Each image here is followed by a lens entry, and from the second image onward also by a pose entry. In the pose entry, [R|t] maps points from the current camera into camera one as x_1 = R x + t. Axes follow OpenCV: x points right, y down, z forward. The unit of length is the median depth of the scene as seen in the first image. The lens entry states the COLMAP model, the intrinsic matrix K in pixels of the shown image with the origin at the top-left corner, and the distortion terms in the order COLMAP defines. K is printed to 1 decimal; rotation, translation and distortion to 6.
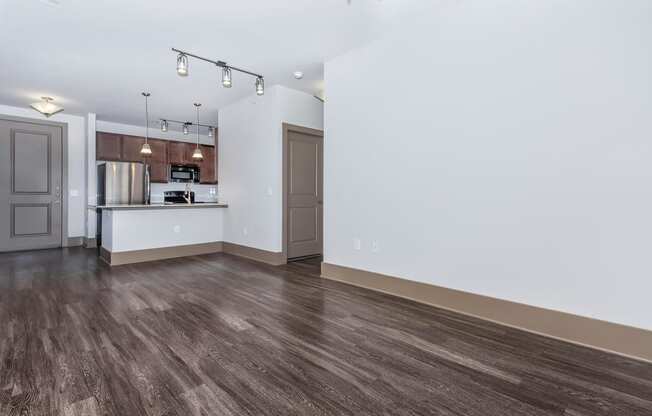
lens RADIAL K [[290.0, 0, 326.0], [0, 290.0, 208.0], [0, 0, 1]] dist [0.000089, 0.000043]
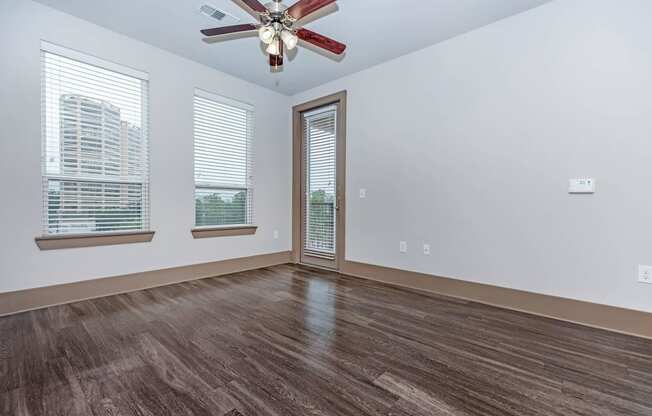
lens RADIAL K [[290.0, 0, 326.0], [0, 290.0, 208.0], [0, 0, 1]] dist [0.000089, 0.000043]
pose [[-0.999673, -0.003884, -0.025270, -0.133944], [-0.005114, 0.998796, 0.048788, -0.056370], [0.025050, 0.048902, -0.998489, 1.953232]]
